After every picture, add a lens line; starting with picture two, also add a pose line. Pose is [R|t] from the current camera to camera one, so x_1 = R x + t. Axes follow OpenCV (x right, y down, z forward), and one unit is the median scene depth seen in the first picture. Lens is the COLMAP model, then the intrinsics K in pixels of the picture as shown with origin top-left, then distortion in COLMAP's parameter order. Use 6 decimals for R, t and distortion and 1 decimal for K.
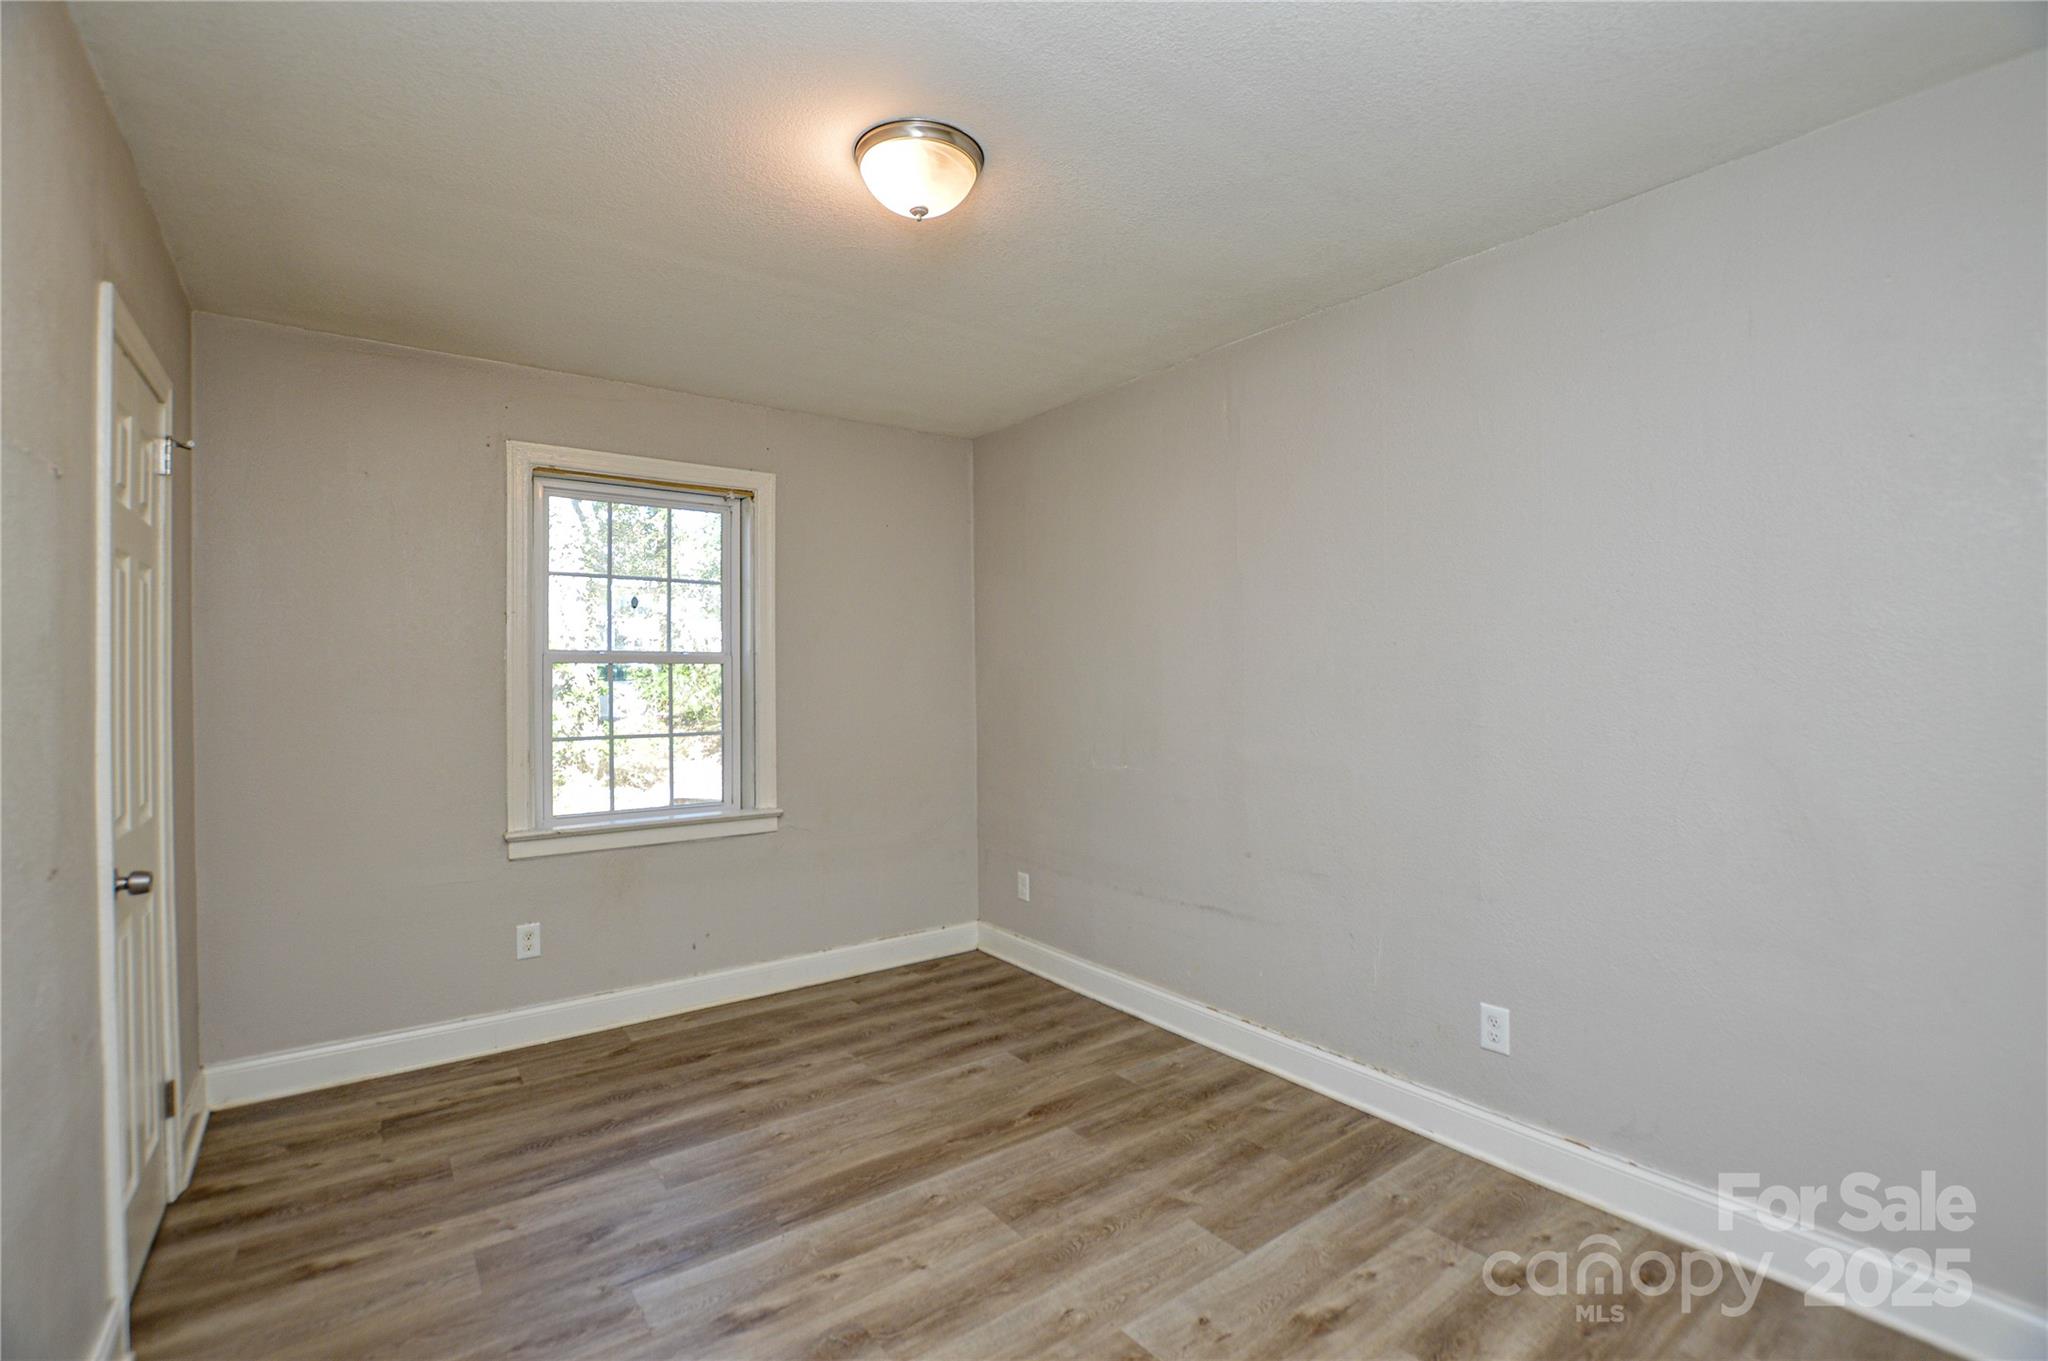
lens RADIAL K [[919.5, 0, 1021.6], [0, 919.5, 677.5], [0, 0, 1]] dist [-0.028443, 0.000808]
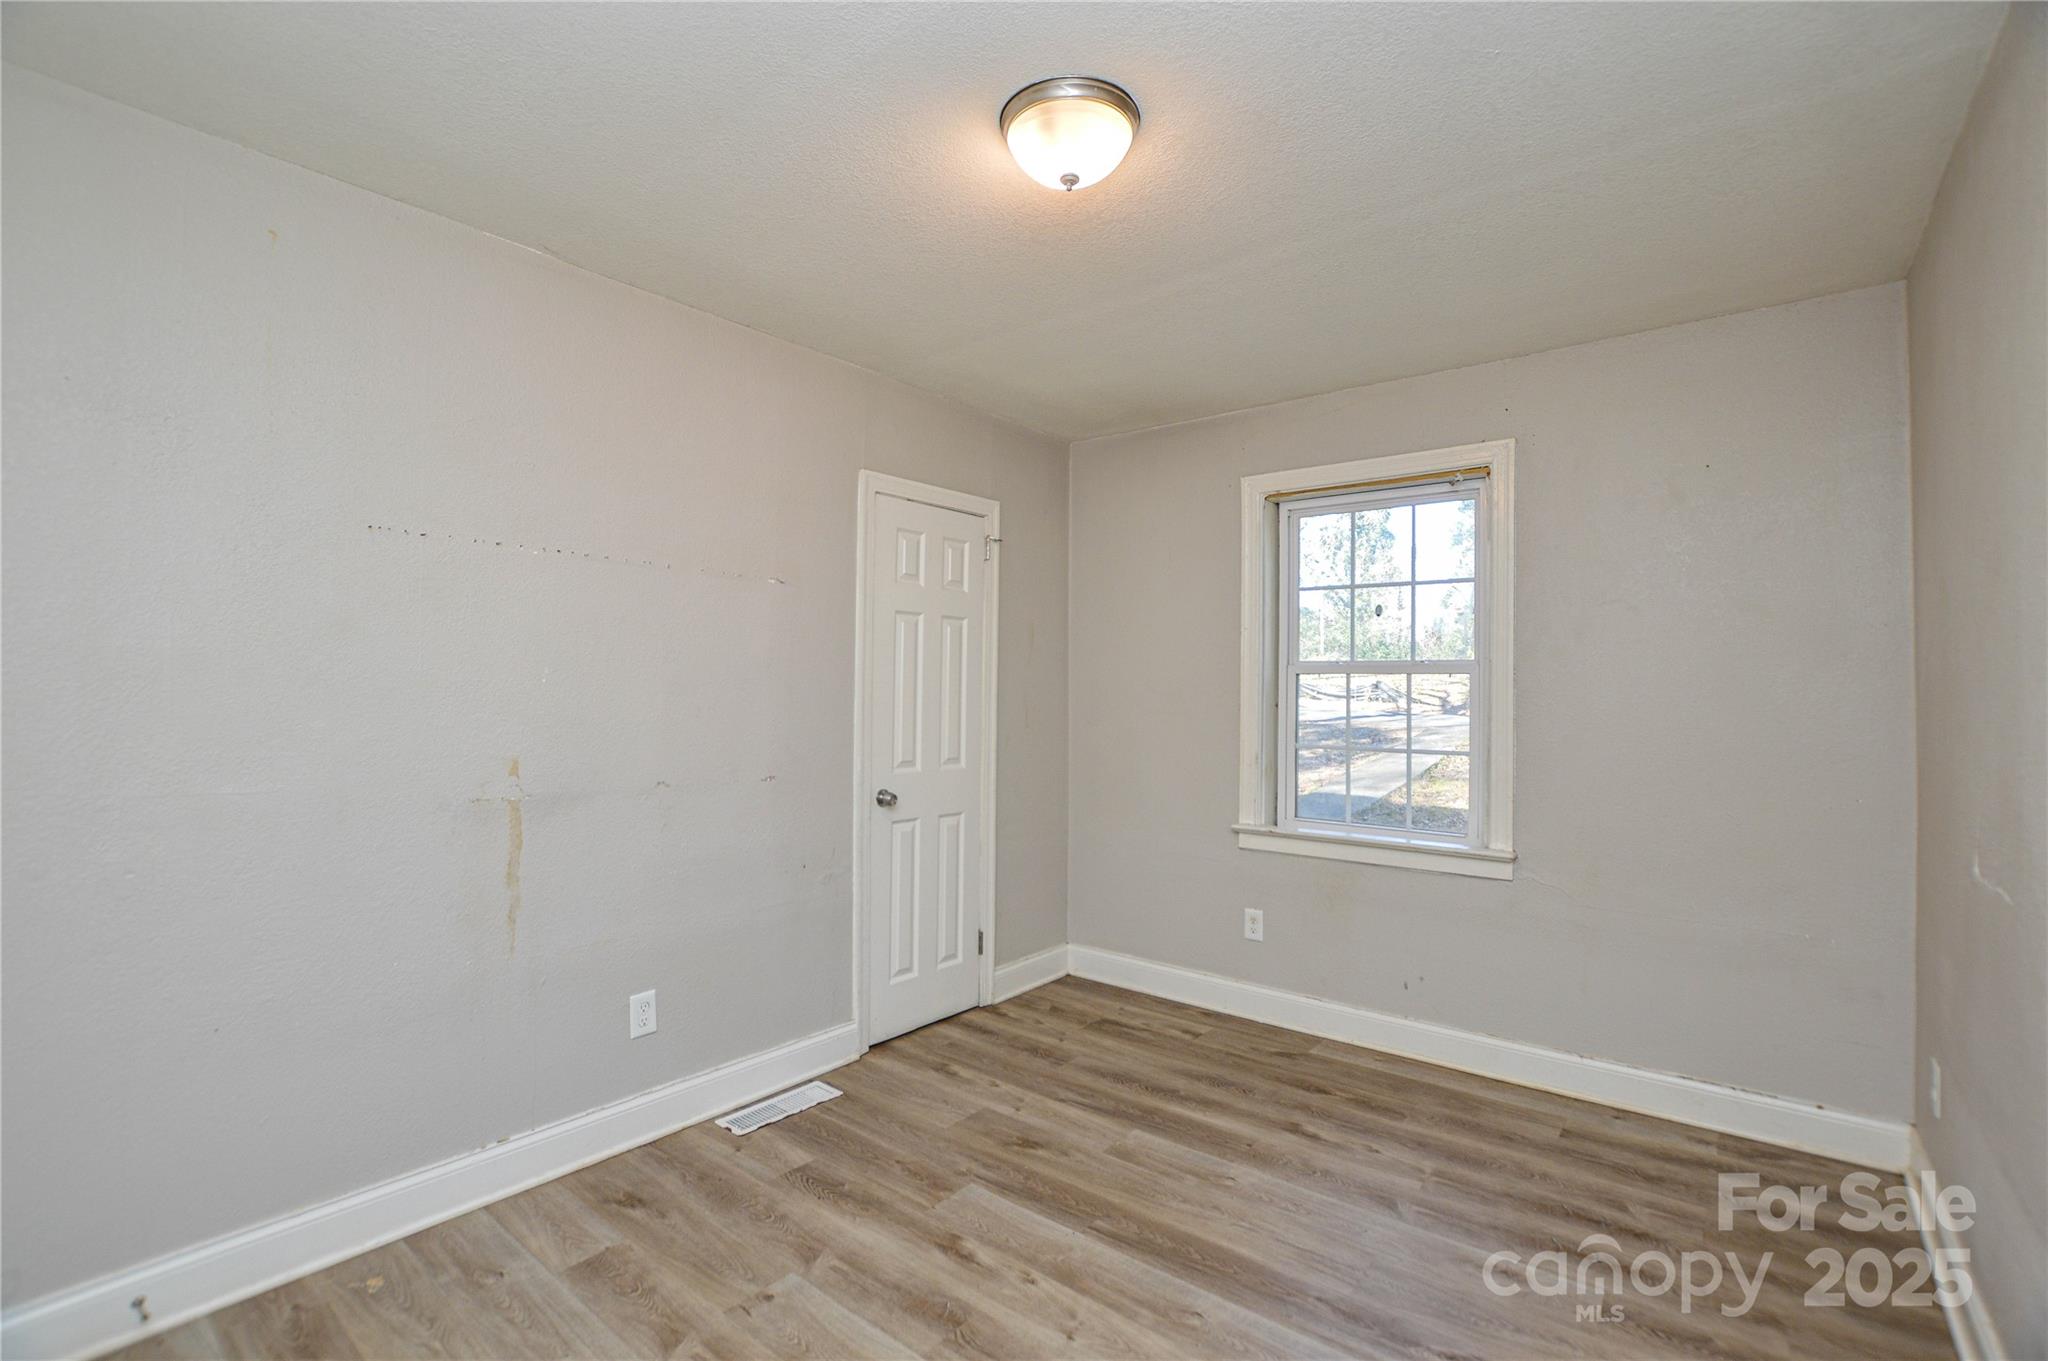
lens RADIAL K [[919.5, 0, 1025.9], [0, 919.5, 679.5], [0, 0, 1]] dist [-0.028443, 0.000808]
pose [[0.235045, -0.002601, -0.971981, 0.521959], [-0.007362, 0.999963, -0.004456, -0.002956], [0.971957, 0.008203, 0.235017, 0.505626]]
